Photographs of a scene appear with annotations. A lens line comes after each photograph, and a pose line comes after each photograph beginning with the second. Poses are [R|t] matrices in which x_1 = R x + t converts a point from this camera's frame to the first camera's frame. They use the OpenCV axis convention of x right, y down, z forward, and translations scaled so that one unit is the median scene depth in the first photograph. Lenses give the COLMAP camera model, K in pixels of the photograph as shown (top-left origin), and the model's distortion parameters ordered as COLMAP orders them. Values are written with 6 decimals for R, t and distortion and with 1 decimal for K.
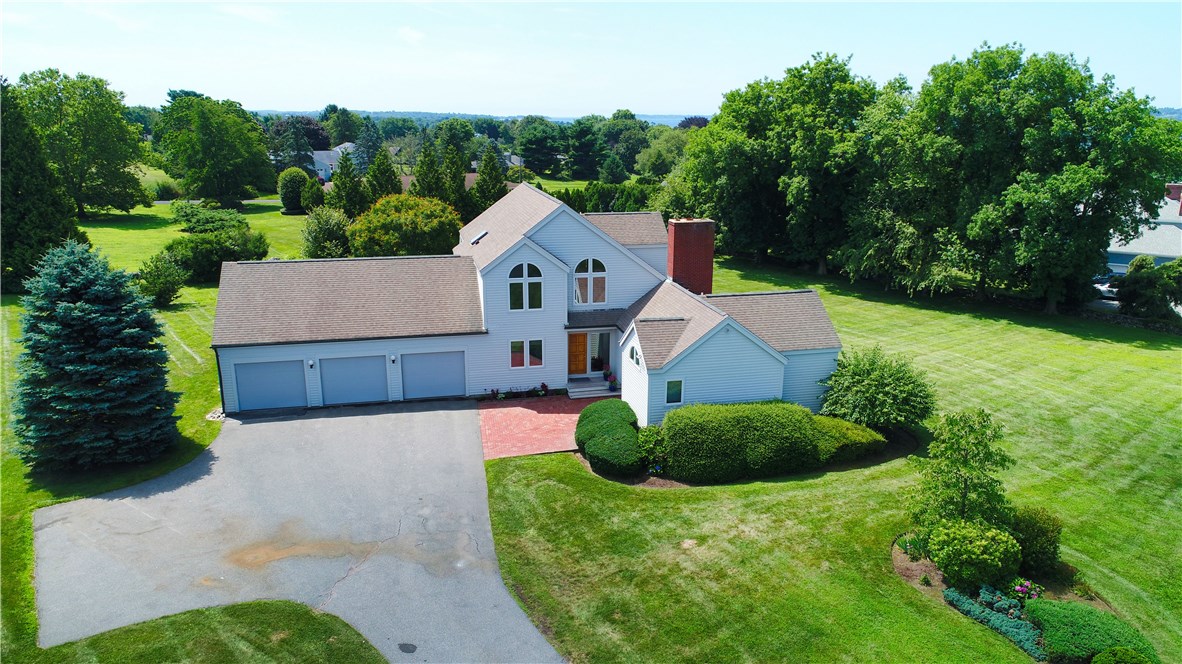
lens RADIAL K [[824.5, 0, 591.0], [0, 824.5, 336.0], [0, 0, 1]] dist [-0.006575, -0.003117]
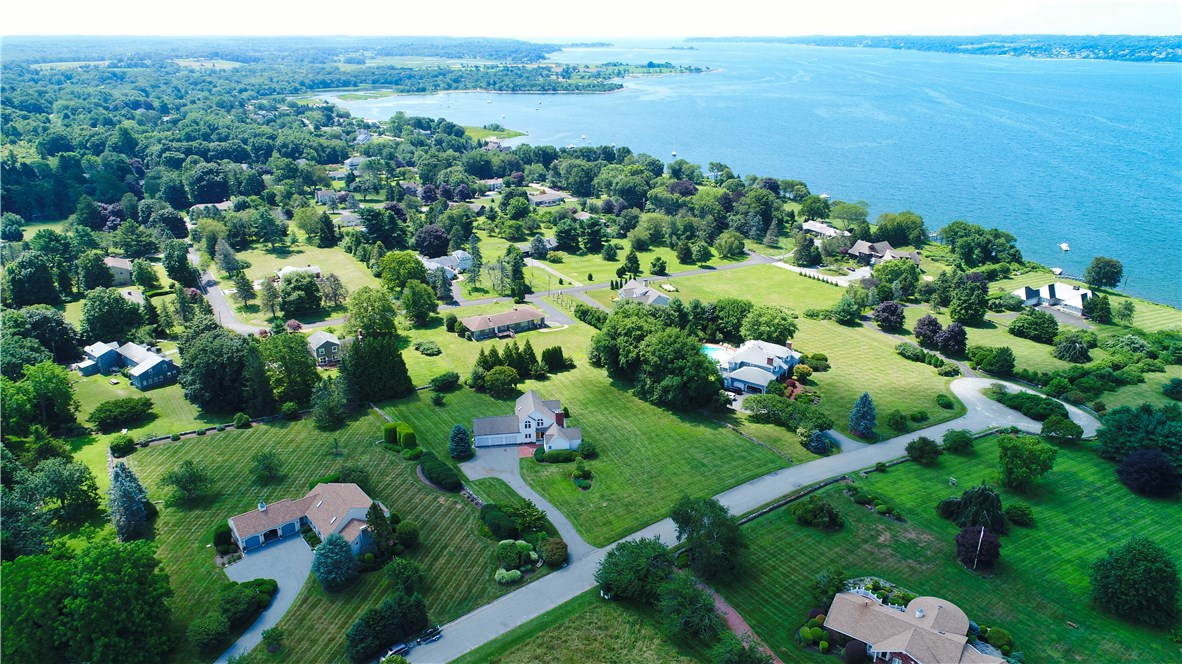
lens RADIAL K [[824.5, 0, 590.7], [0, 824.5, 331.8], [0, 0, 1]] dist [-0.006575, -0.003117]
pose [[0.996973, 0.021009, -0.074862, 0.456817], [-0.014165, 0.995768, 0.090809, -0.730647], [0.076453, -0.089474, 0.993051, -2.703034]]
